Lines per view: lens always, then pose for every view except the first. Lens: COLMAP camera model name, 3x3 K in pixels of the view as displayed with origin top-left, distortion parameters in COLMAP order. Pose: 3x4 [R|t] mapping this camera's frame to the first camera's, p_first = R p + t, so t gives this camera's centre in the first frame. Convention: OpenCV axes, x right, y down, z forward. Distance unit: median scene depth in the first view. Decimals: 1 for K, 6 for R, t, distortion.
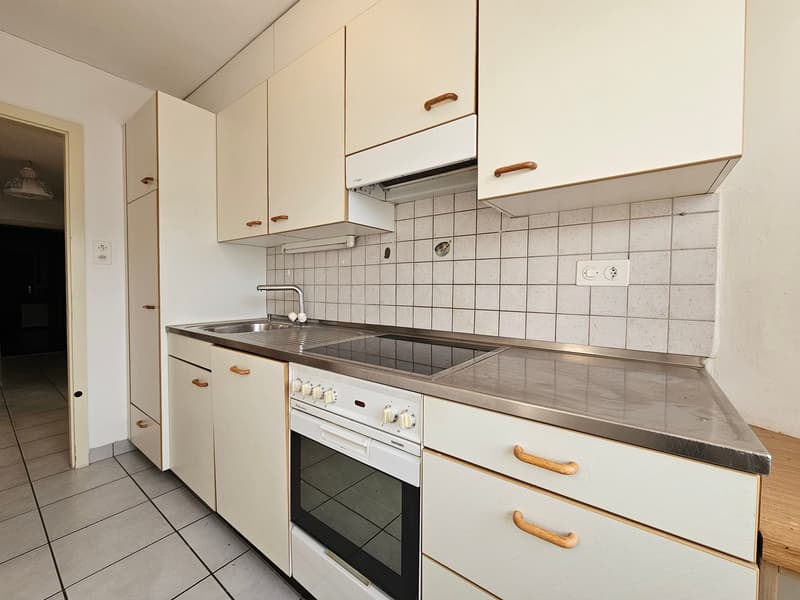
lens RADIAL K [[325.3, 0, 401.1], [0, 325.3, 298.8], [0, 0, 1]] dist [-0.002777, -0.000340]
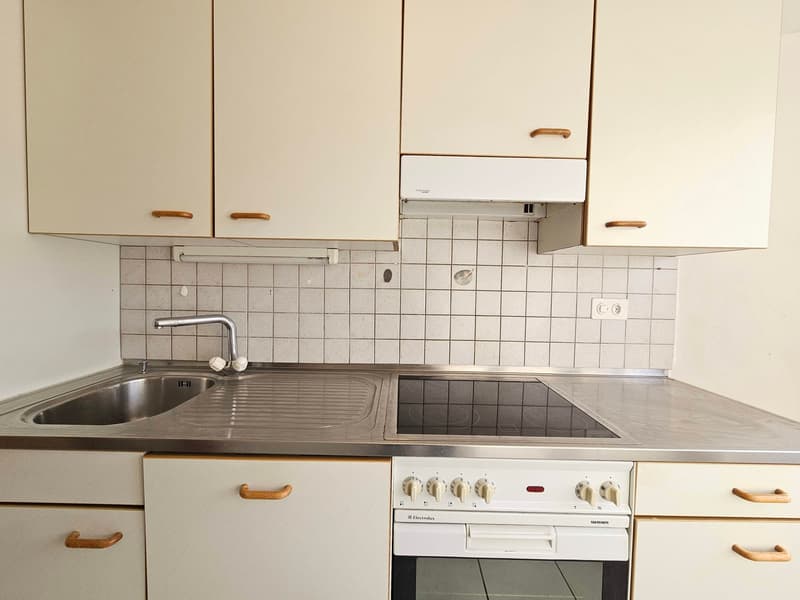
lens RADIAL K [[325.3, 0, 399.8], [0, 325.3, 296.8], [0, 0, 1]] dist [-0.002777, -0.000340]
pose [[0.799535, -0.014235, 0.600451, -0.583022], [0.005959, 0.999858, 0.015769, -0.114410], [-0.600590, -0.009030, 0.799506, 0.372648]]
